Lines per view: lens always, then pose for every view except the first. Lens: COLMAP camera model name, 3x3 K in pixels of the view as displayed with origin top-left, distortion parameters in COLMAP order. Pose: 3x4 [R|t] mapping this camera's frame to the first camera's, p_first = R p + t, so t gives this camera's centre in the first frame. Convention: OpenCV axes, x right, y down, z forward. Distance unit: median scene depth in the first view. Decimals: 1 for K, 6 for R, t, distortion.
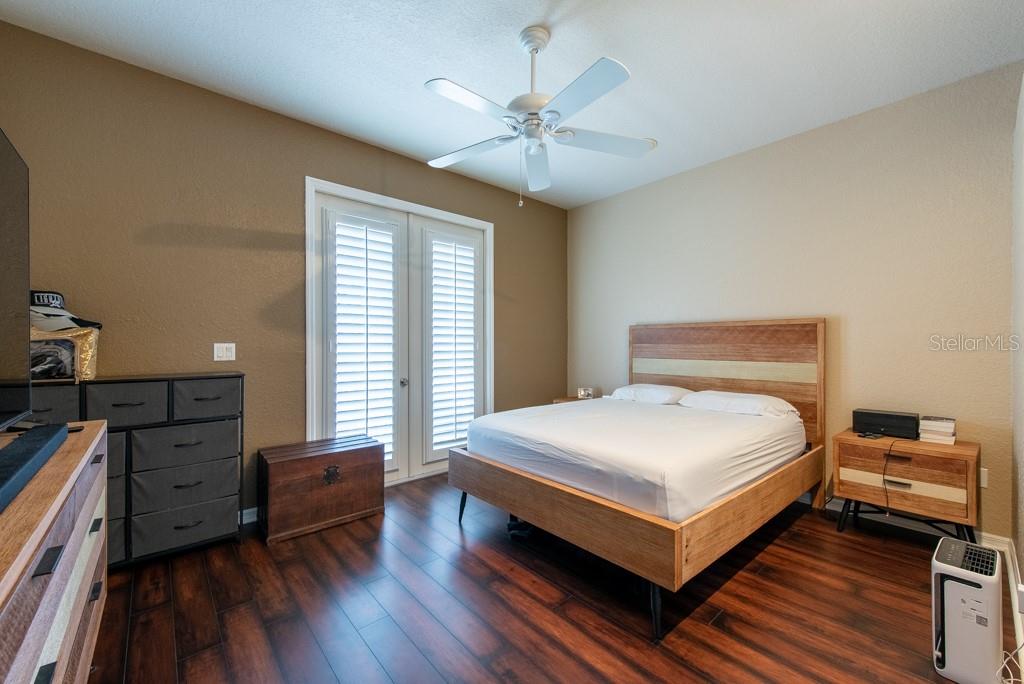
lens RADIAL K [[409.0, 0, 507.4], [0, 409.0, 346.4], [0, 0, 1]] dist [0.014014, -0.002455]
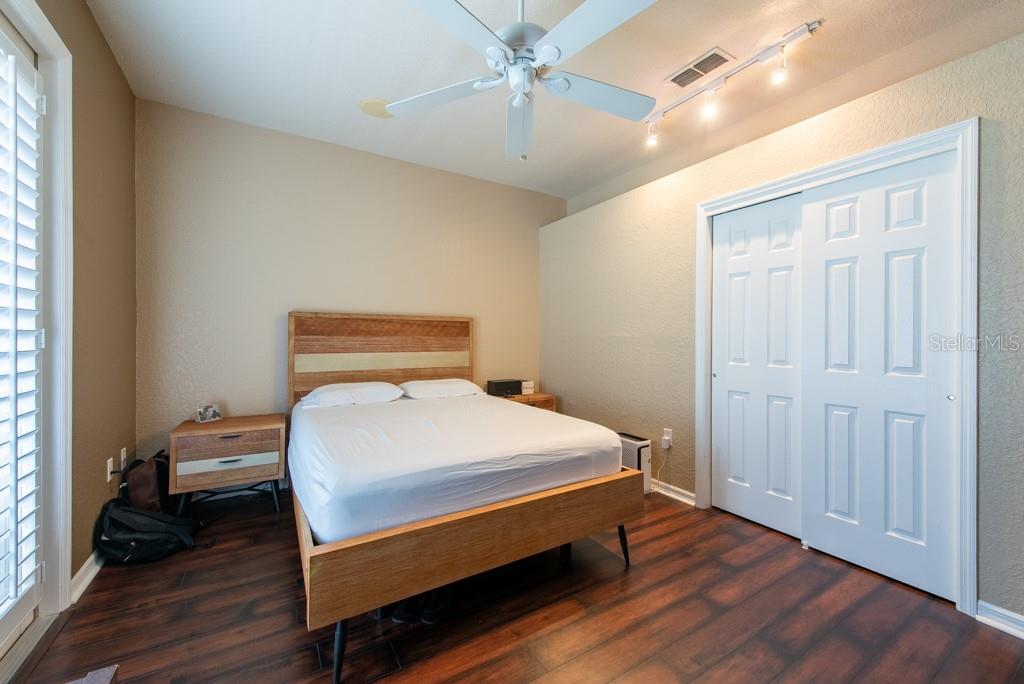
lens RADIAL K [[409.0, 0, 508.9], [0, 409.0, 337.0], [0, 0, 1]] dist [0.014014, -0.002455]
pose [[0.156757, 0.001502, 0.987636, -0.494778], [0.001166, 0.999998, -0.001706, -0.002497], [-0.987636, 0.001419, 0.156755, 0.594562]]
